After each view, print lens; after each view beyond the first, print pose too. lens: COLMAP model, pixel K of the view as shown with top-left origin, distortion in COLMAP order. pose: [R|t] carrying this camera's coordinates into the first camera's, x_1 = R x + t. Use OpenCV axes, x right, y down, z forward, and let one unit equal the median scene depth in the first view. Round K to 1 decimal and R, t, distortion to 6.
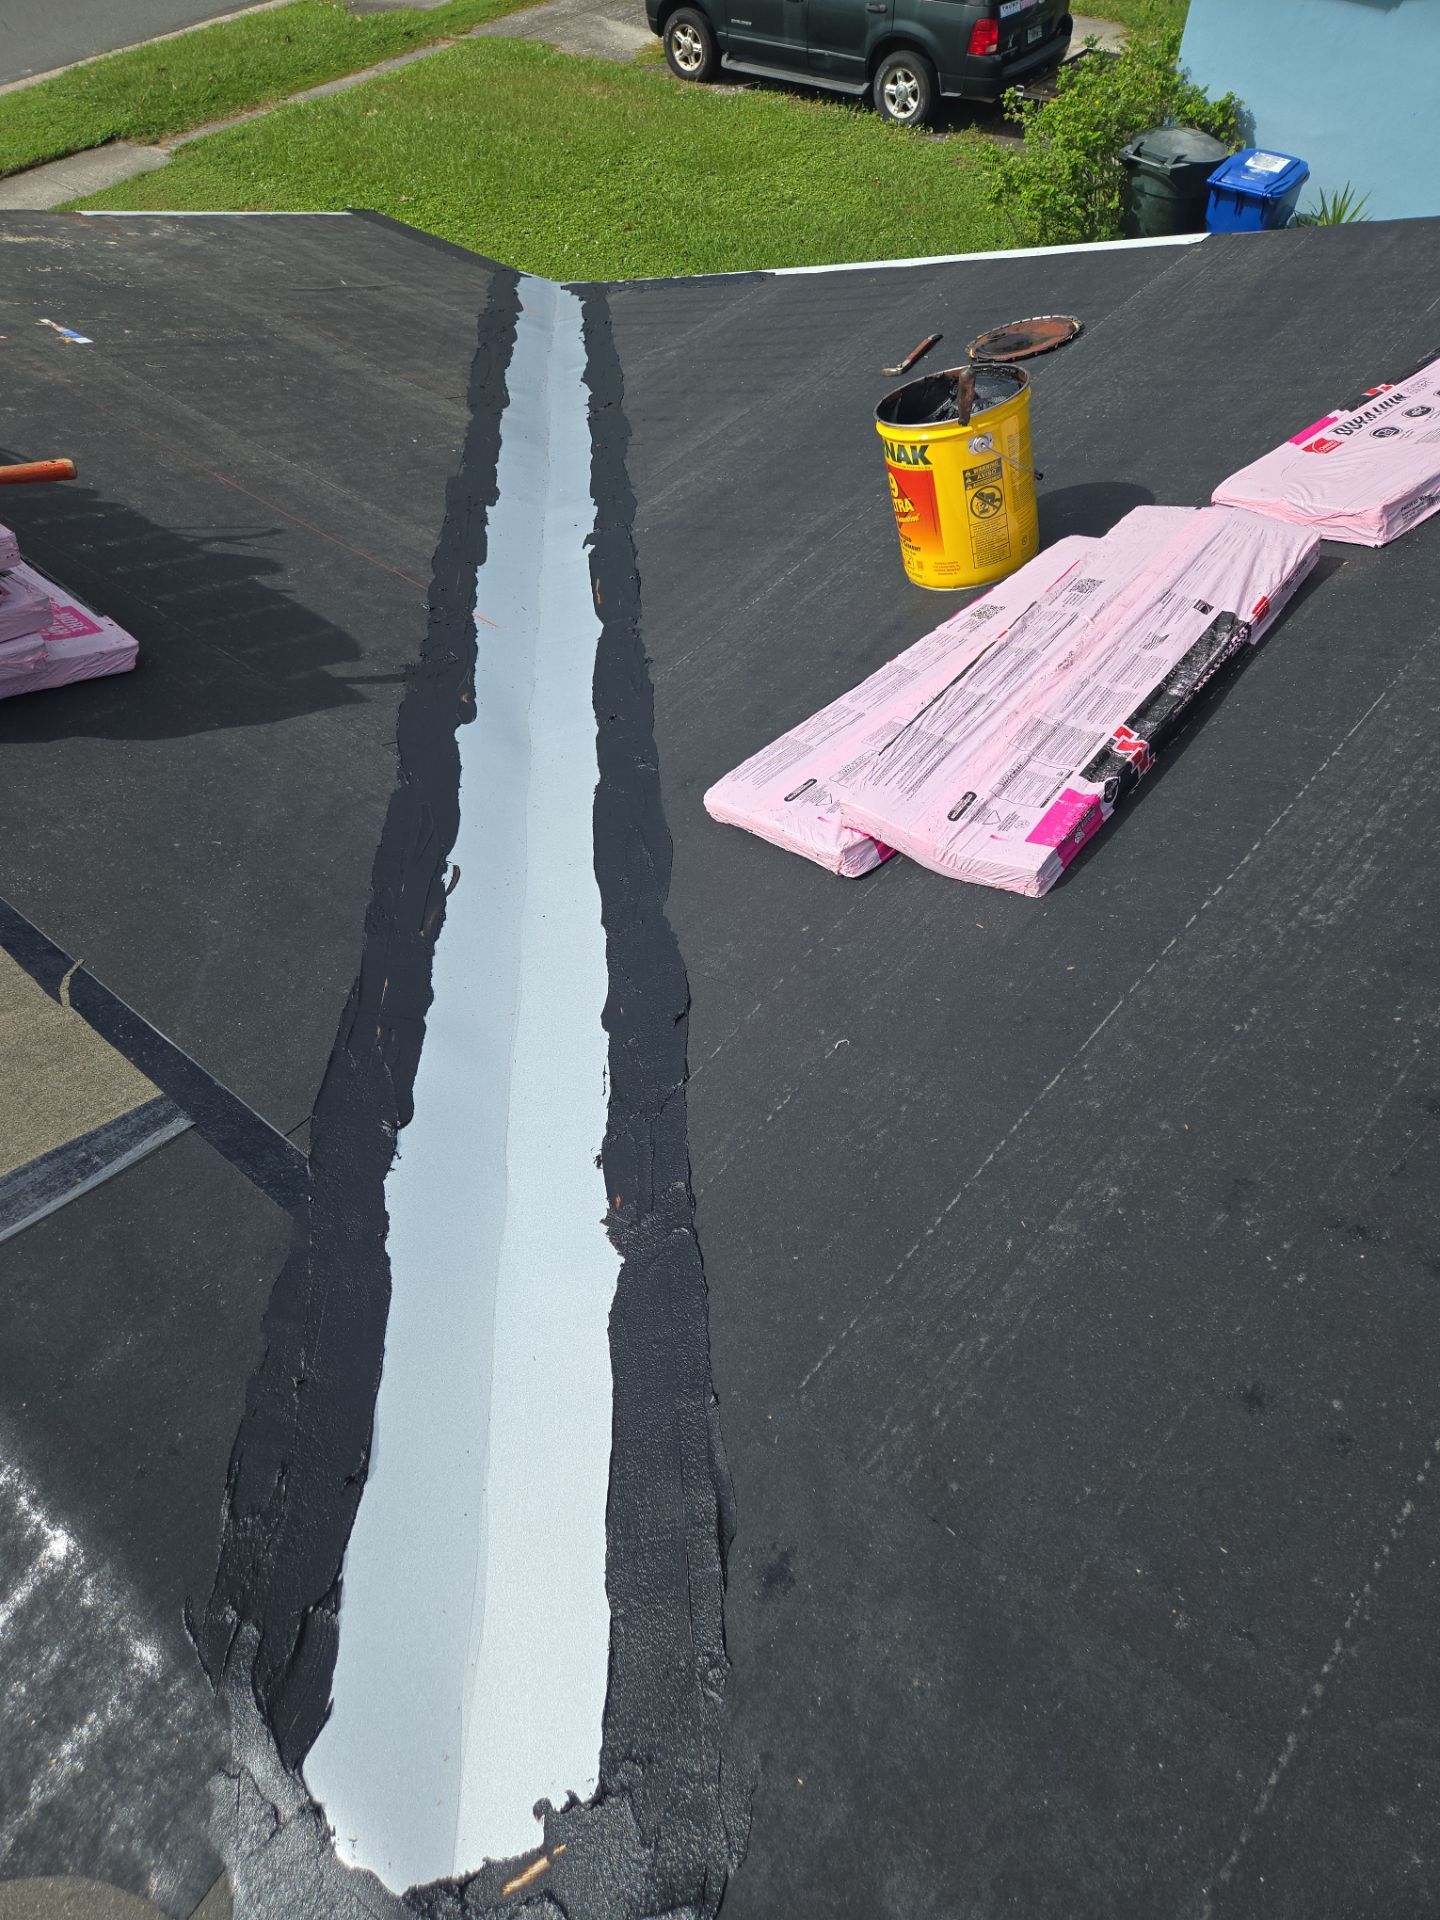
lens RADIAL K [[1260.7, 0, 720.0], [0, 1260.7, 960.0], [0, 0, 1]] dist [0.070730, -0.067426]
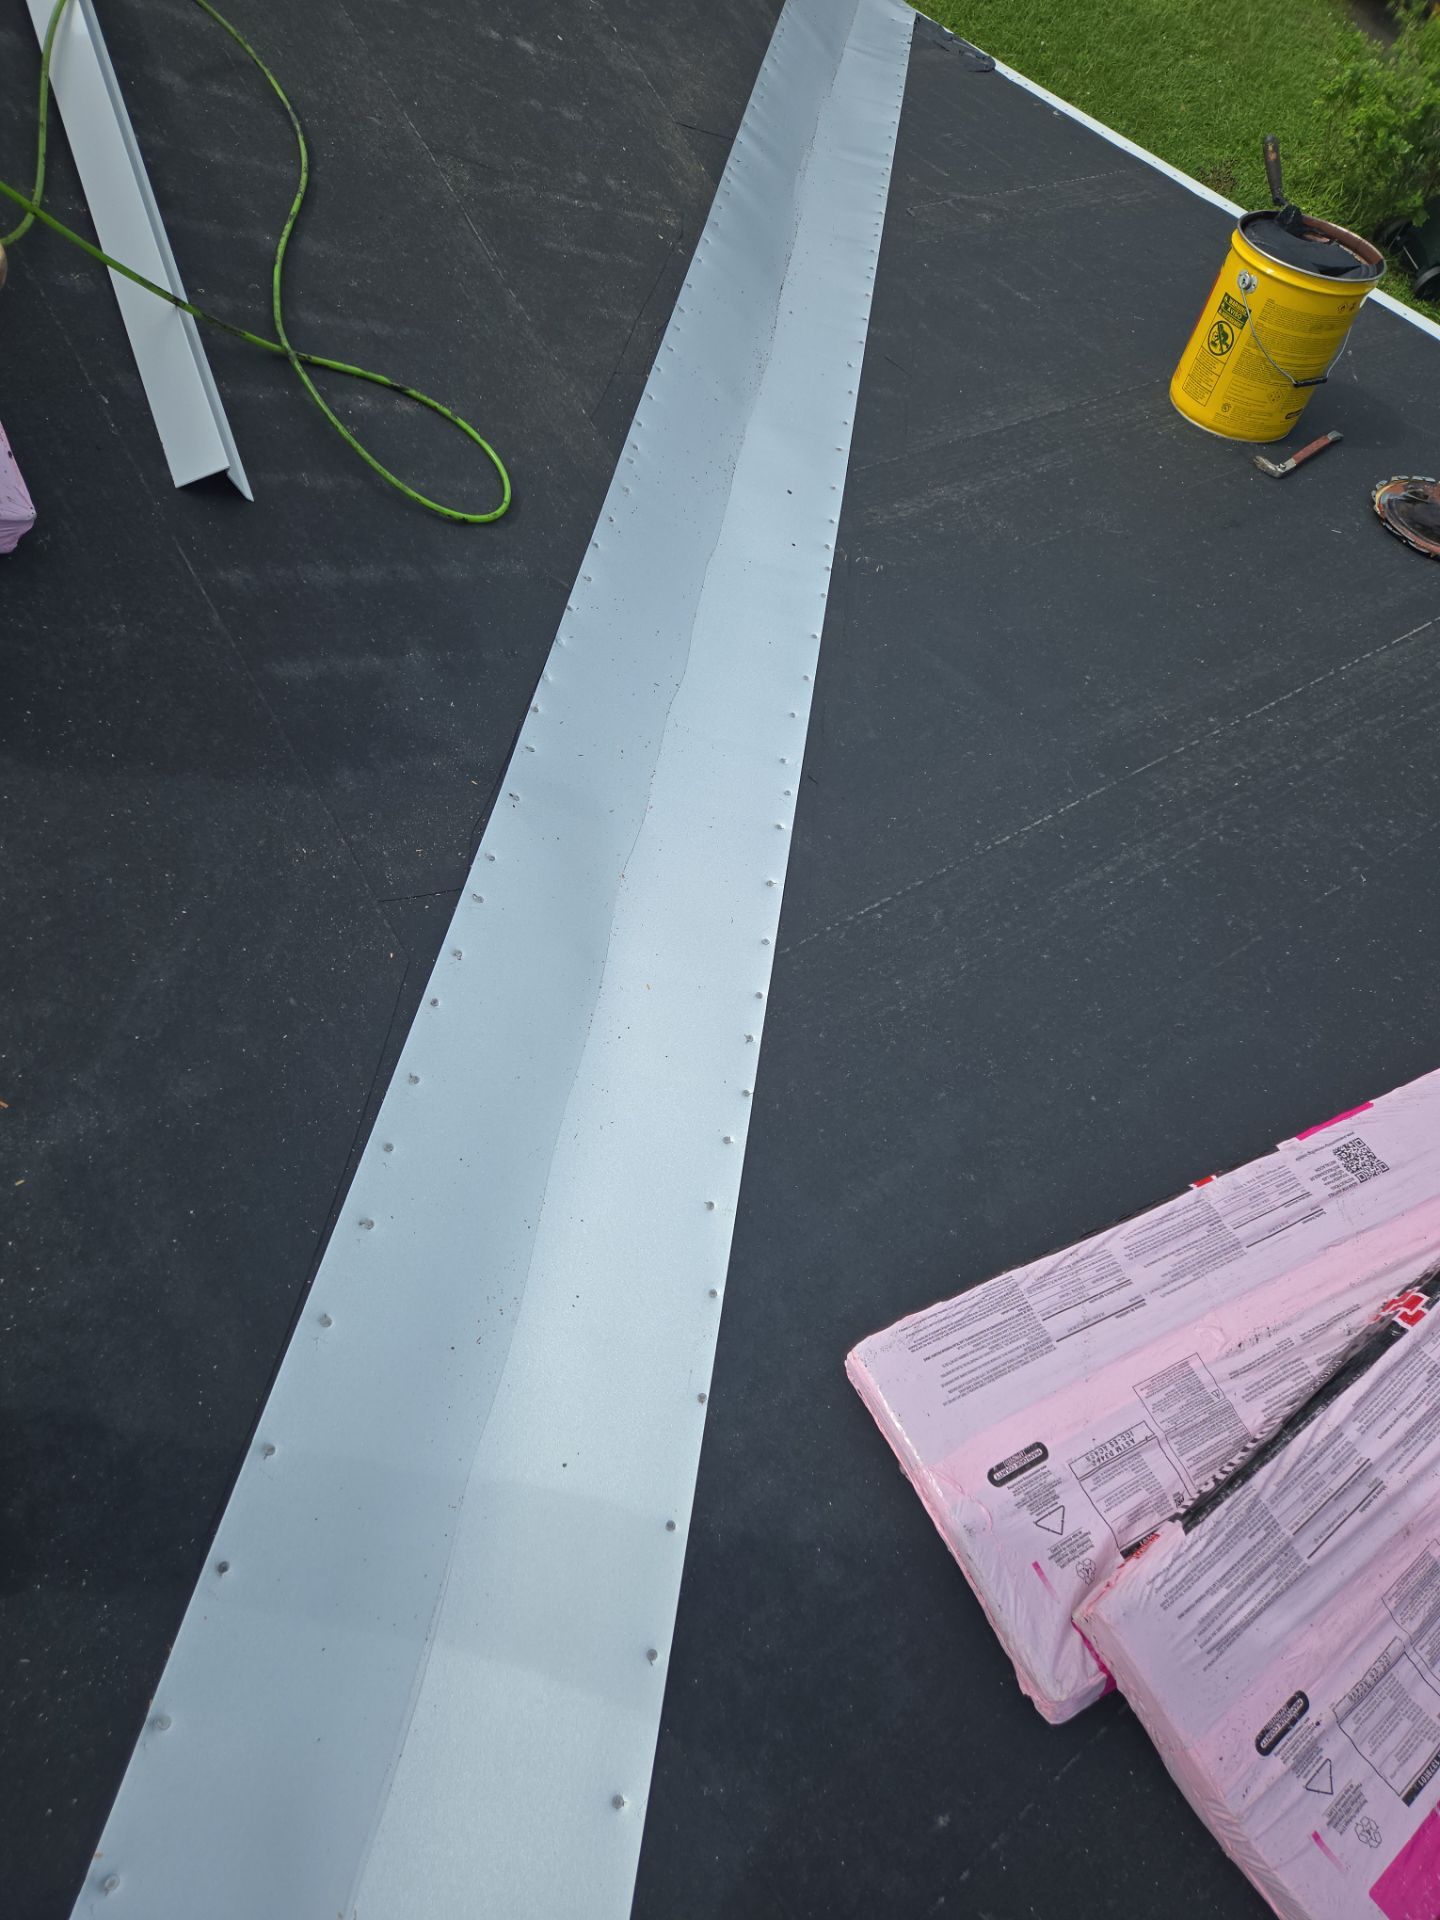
lens RADIAL K [[1269.4, 0, 743.4], [0, 1269.4, 1052.2], [0, 0, 1]] dist [0.092360, -0.059924]
pose [[0.891256, 0.417378, 0.177366, -0.222796], [-0.446683, 0.875497, 0.184338, -0.334223], [-0.078345, -0.243518, 0.966727, 0.450613]]
